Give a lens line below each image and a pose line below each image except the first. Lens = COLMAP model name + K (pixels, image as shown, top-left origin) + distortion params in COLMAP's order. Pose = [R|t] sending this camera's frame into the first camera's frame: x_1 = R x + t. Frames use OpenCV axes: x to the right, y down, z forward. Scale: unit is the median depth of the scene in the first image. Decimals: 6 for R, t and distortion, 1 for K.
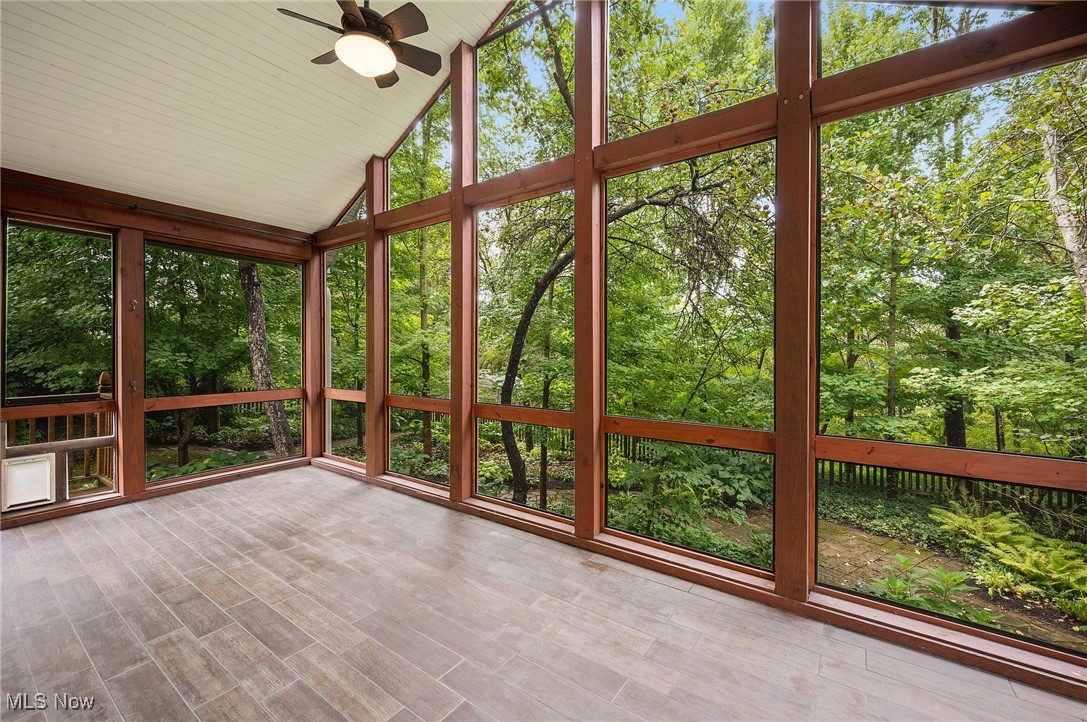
lens RADIAL K [[431.9, 0, 543.5], [0, 431.9, 361.0], [0, 0, 1]] dist [0.001184, 0.000197]
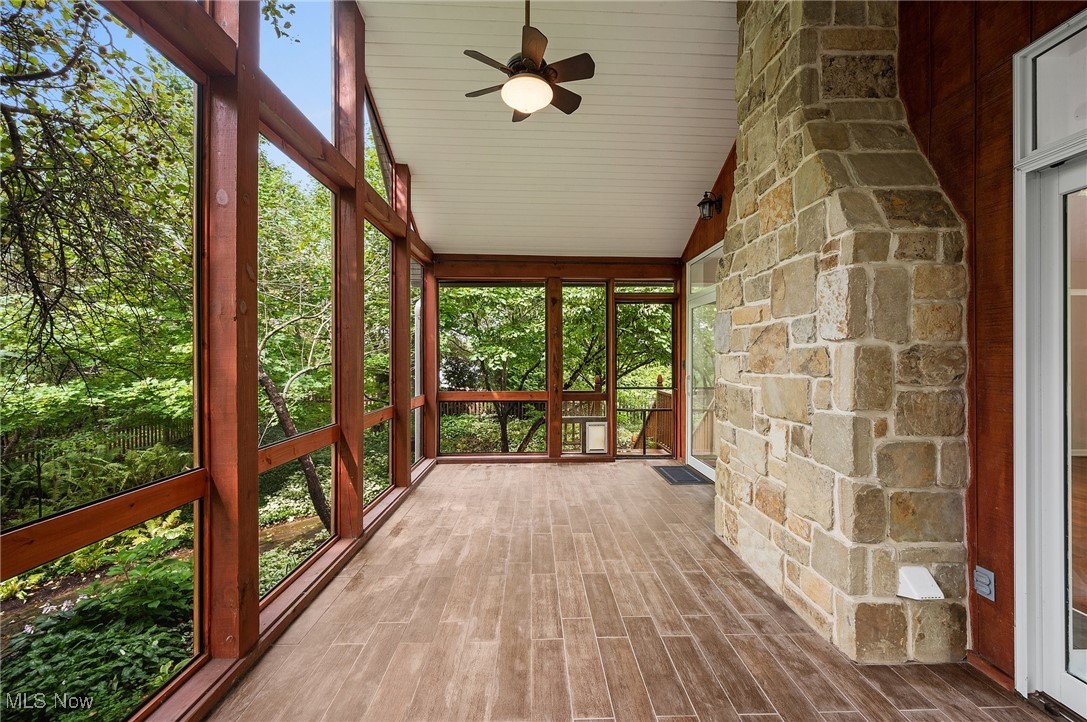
lens RADIAL K [[431.9, 0, 543.5], [0, 431.9, 361.0], [0, 0, 1]] dist [0.001184, 0.000197]
pose [[-0.590378, -0.005798, 0.807106, -1.206827], [0.016663, 0.999674, 0.019369, -0.036173], [-0.806955, 0.024884, -0.590089, 1.470159]]
